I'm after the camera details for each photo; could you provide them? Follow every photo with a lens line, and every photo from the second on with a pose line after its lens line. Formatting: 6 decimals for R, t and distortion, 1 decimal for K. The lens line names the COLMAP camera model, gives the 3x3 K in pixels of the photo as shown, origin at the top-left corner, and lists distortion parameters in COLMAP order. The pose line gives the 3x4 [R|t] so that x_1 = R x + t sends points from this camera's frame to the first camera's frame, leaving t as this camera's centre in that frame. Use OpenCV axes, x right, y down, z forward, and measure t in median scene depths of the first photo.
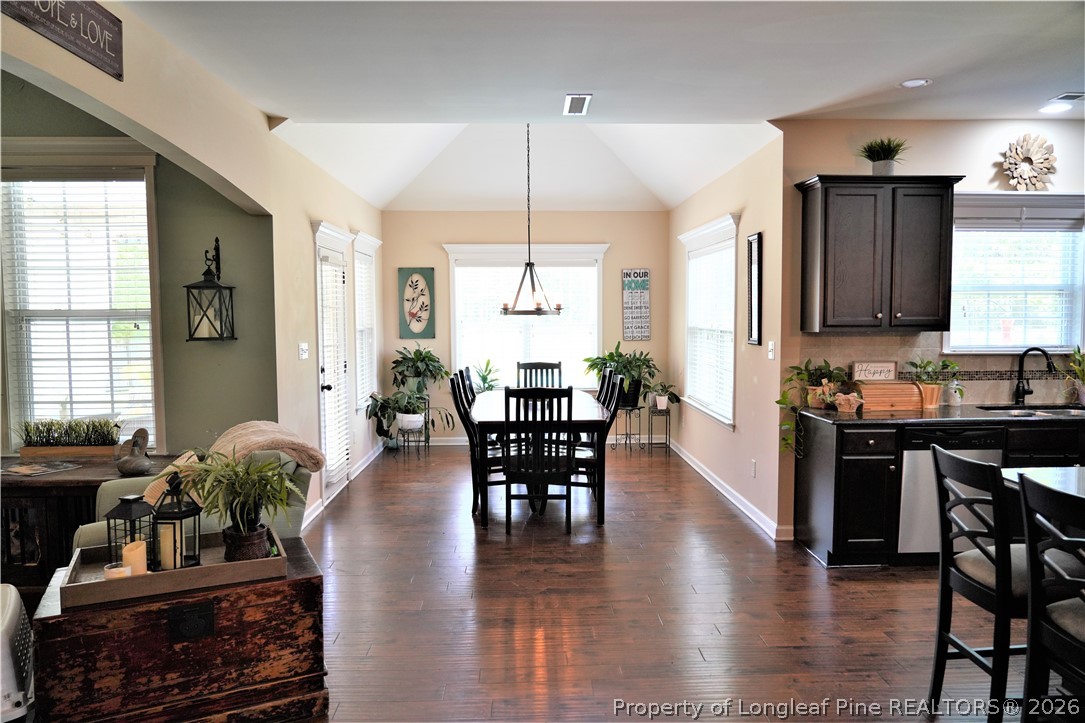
lens RADIAL K [[723.0, 0, 542.5], [0, 723.0, 361.5], [0, 0, 1]] dist [-0.013321, 0.000926]
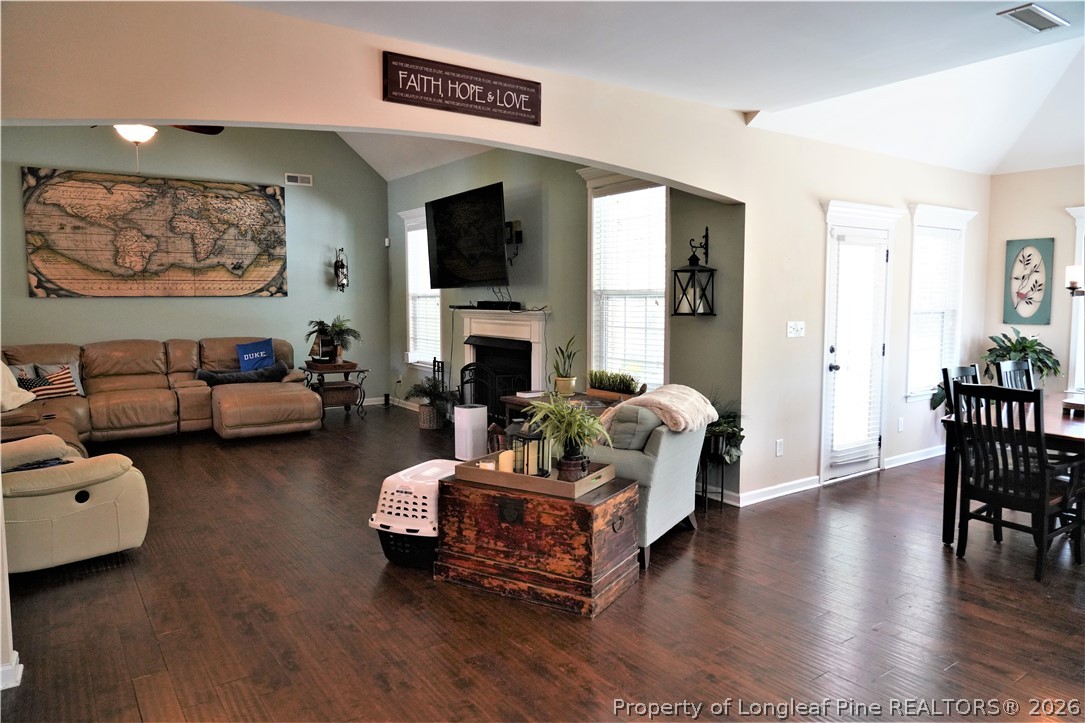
lens RADIAL K [[725.1, 0, 542.5], [0, 725.1, 361.5], [0, 0, 1]] dist [-0.029281, 0.001084]
pose [[0.543532, 0.079108, -0.835652, 0.391141], [-0.056984, 0.996730, 0.057292, -0.008270], [0.837452, 0.016479, 0.546262, 0.149377]]
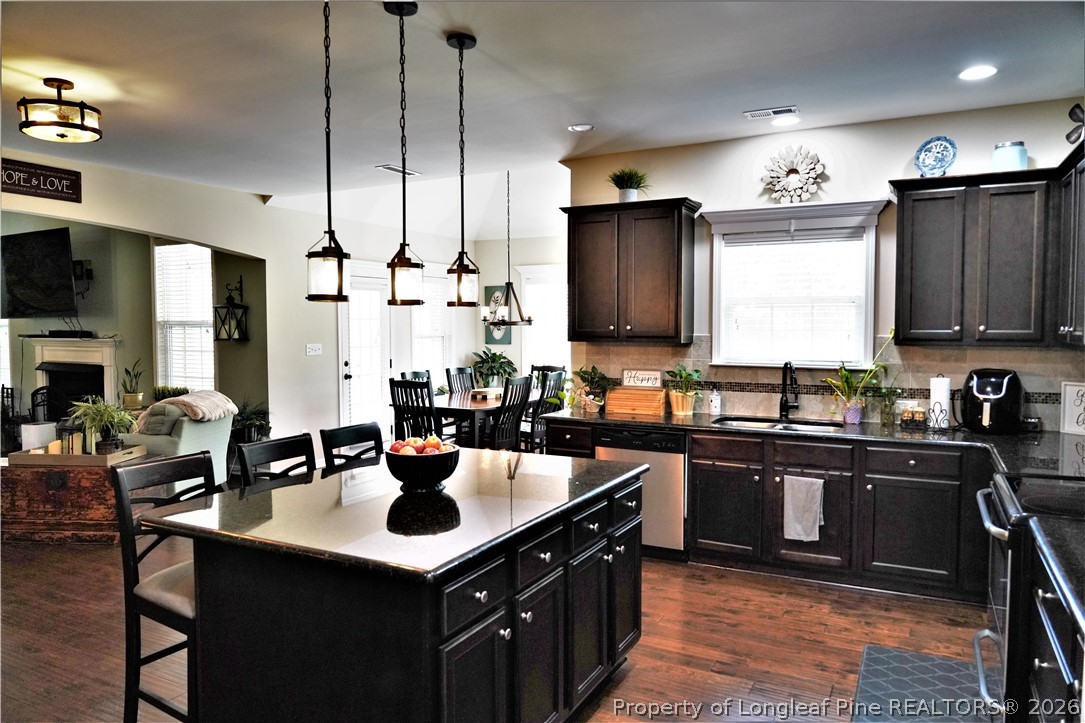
lens RADIAL K [[730.9, 0, 542.5], [0, 730.9, 361.5], [0, 0, 1]] dist [0.001754, 0.004561]
pose [[0.865006, 0.029843, -0.500873, 0.913254], [-0.036112, 0.999344, -0.002824, -0.003693], [0.500460, 0.020530, 0.865516, -0.041904]]
